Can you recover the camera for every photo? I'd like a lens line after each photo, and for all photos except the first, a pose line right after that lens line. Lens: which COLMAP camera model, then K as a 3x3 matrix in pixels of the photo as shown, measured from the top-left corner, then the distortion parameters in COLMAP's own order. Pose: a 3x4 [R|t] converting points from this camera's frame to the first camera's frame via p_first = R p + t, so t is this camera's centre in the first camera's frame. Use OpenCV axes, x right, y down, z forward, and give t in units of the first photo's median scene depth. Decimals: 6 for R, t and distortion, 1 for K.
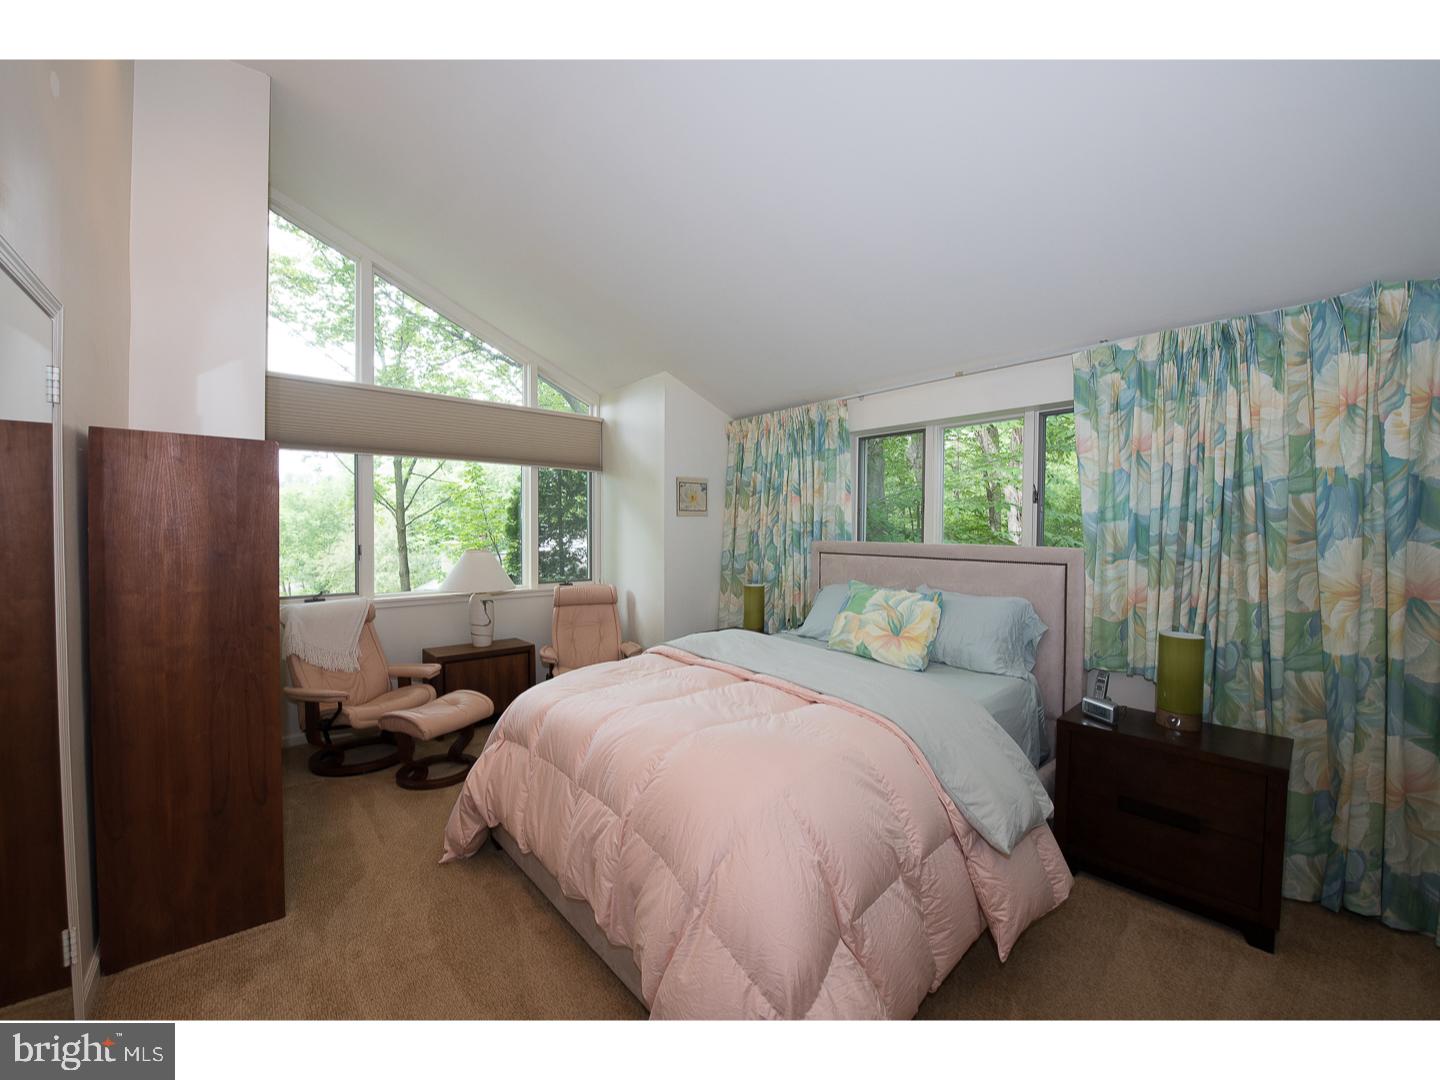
lens RADIAL K [[572.2, 0, 720.0], [0, 572.2, 540.0], [0, 0, 1]] dist [-0.001101, -0.009171]
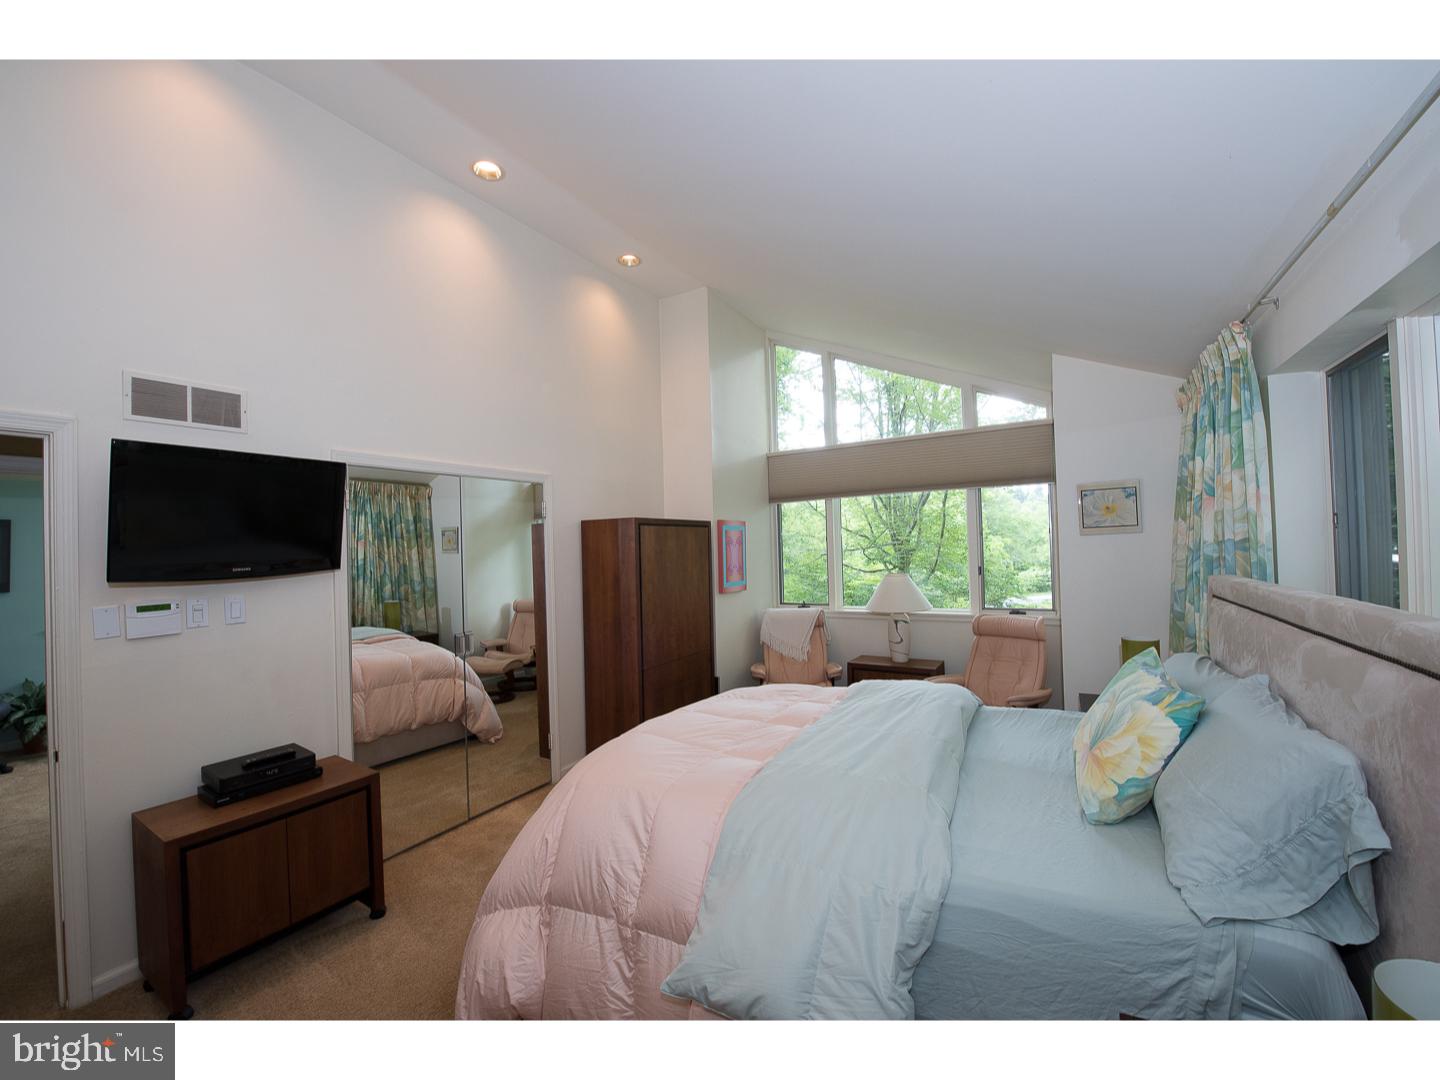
lens RADIAL K [[572.2, 0, 720.0], [0, 572.2, 540.0], [0, 0, 1]] dist [-0.001101, -0.009171]
pose [[0.350691, -0.026585, -0.936114, 0.500024], [0.009032, 0.999647, -0.025006, -0.022088], [0.936448, 0.000314, 0.350807, 0.305162]]
